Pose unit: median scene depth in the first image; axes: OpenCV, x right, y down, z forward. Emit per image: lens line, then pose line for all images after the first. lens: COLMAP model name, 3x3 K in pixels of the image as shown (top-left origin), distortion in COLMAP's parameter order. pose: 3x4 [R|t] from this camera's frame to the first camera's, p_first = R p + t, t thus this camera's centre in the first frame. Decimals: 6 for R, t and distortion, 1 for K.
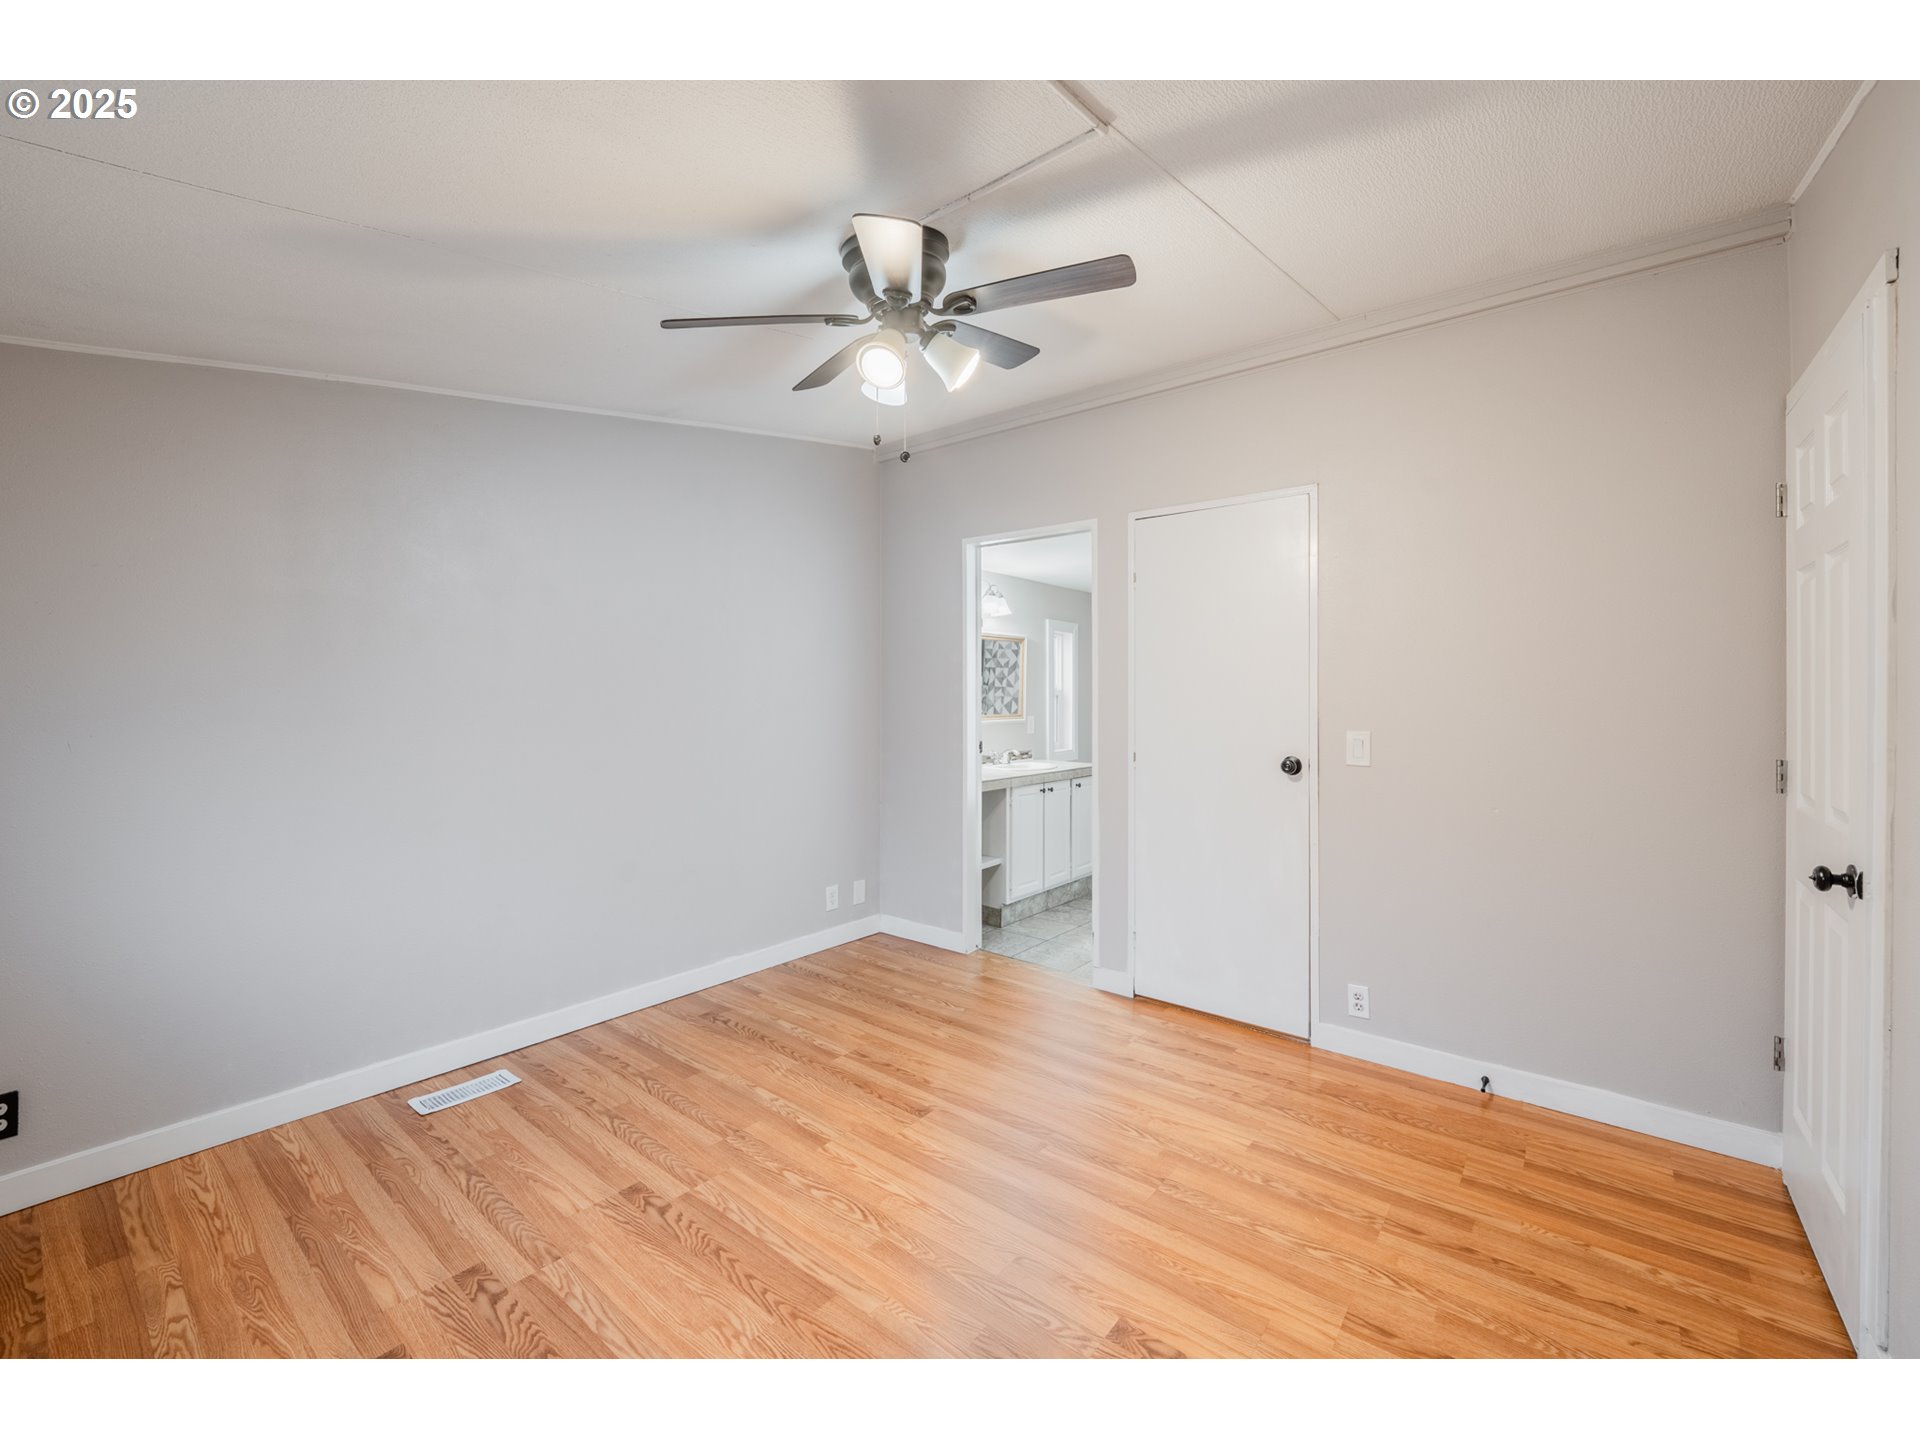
lens RADIAL K [[782.1, 0, 962.2], [0, 782.1, 712.4], [0, 0, 1]] dist [-0.000957, -0.000062]
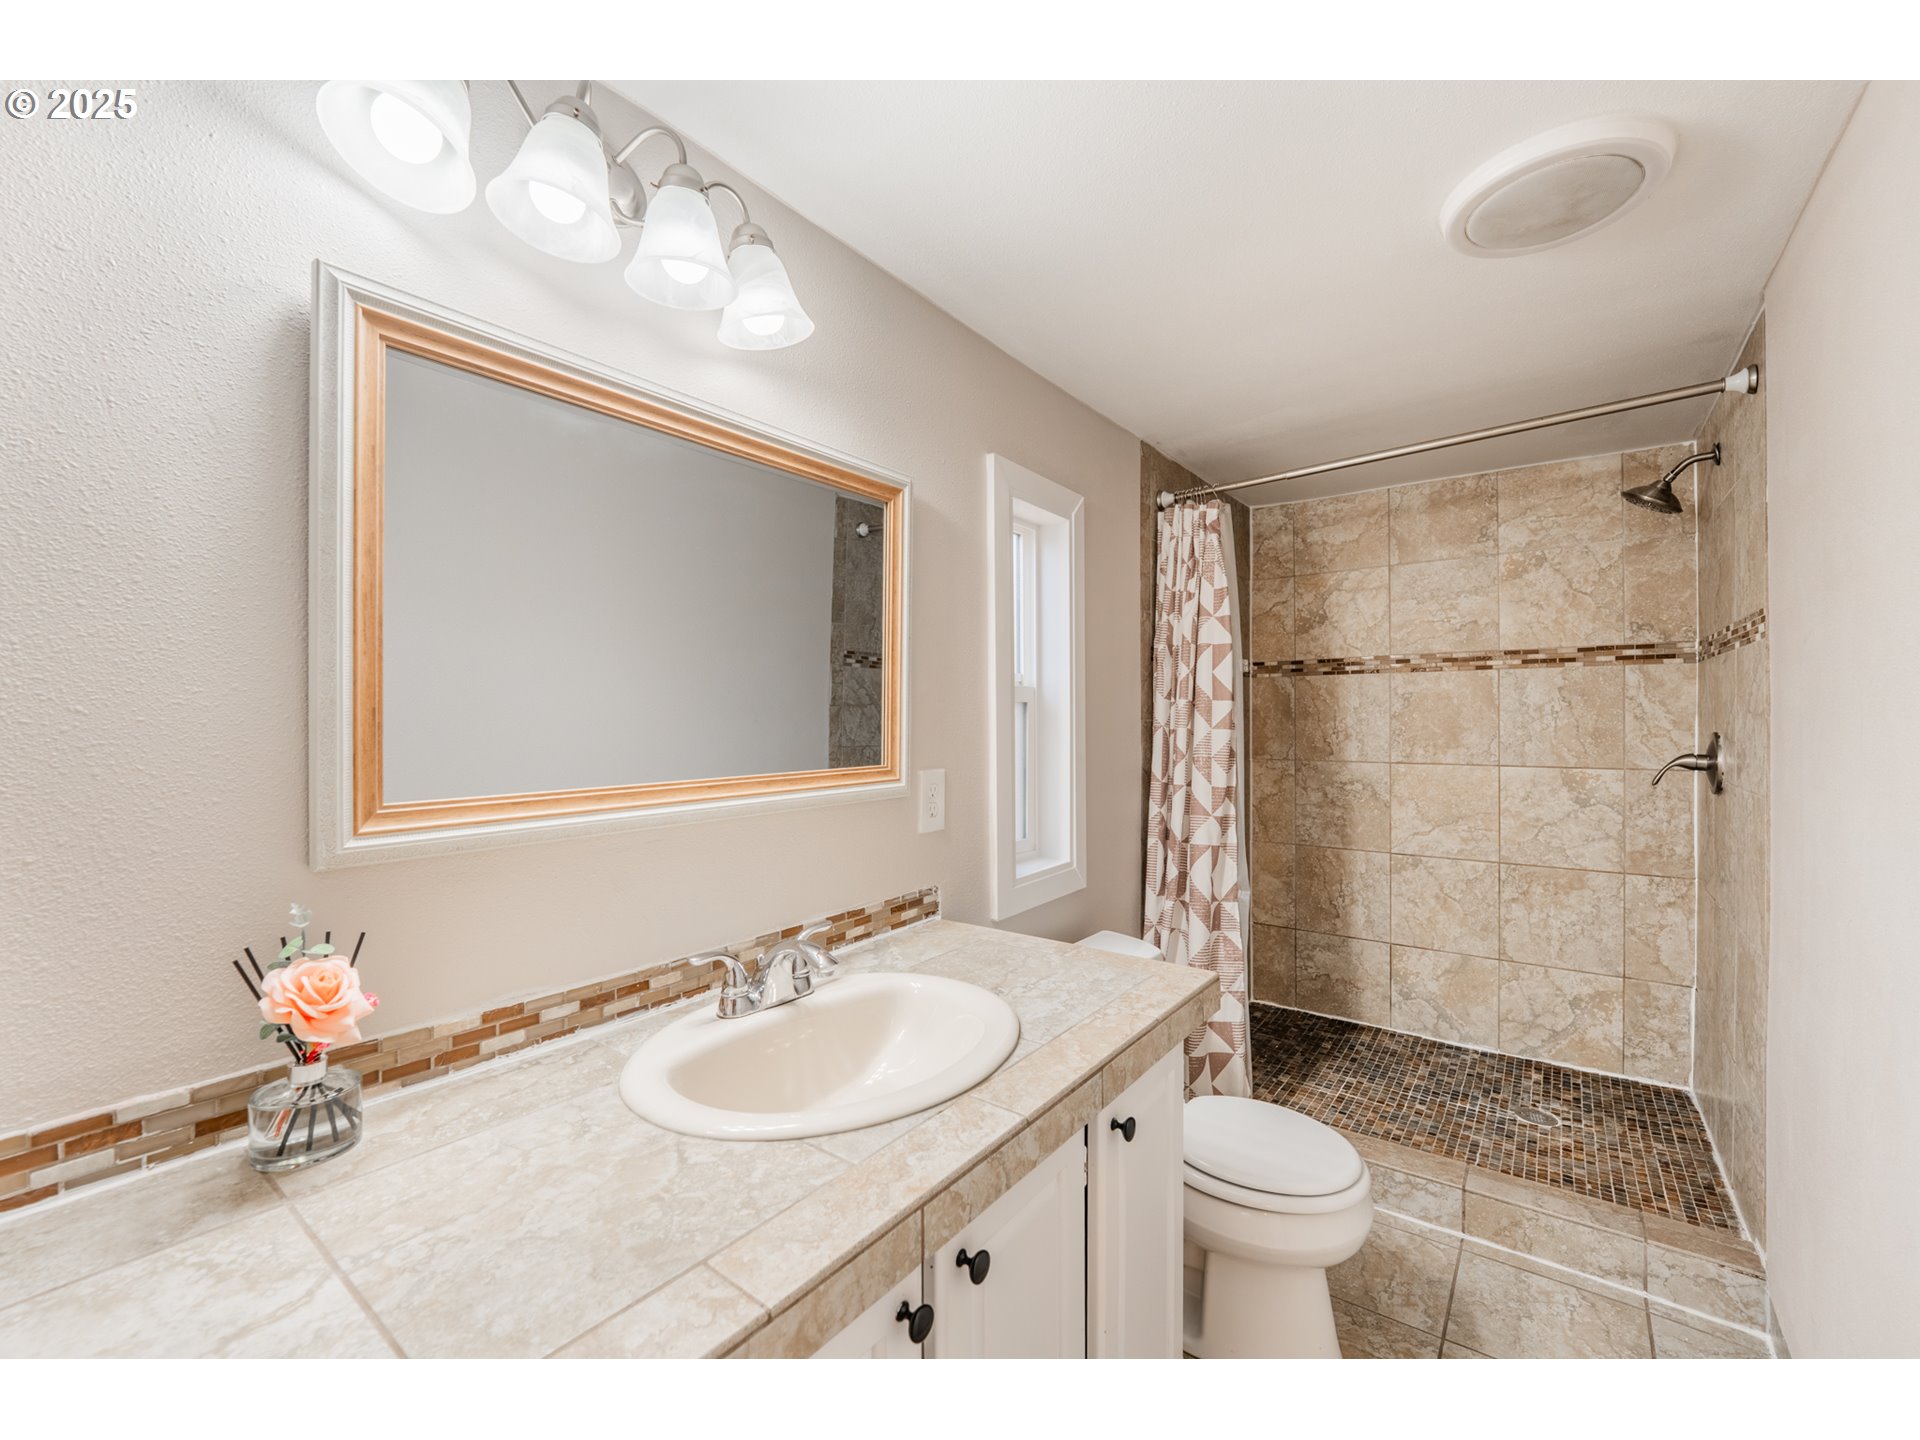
lens RADIAL K [[782.1, 0, 957.4], [0, 782.1, 721.0], [0, 0, 1]] dist [-0.000957, -0.000062]
pose [[0.999772, -0.009801, 0.018973, 0.092267], [0.010047, 0.999866, -0.012915, -0.009809], [-0.018844, 0.013103, 0.999737, 0.711624]]
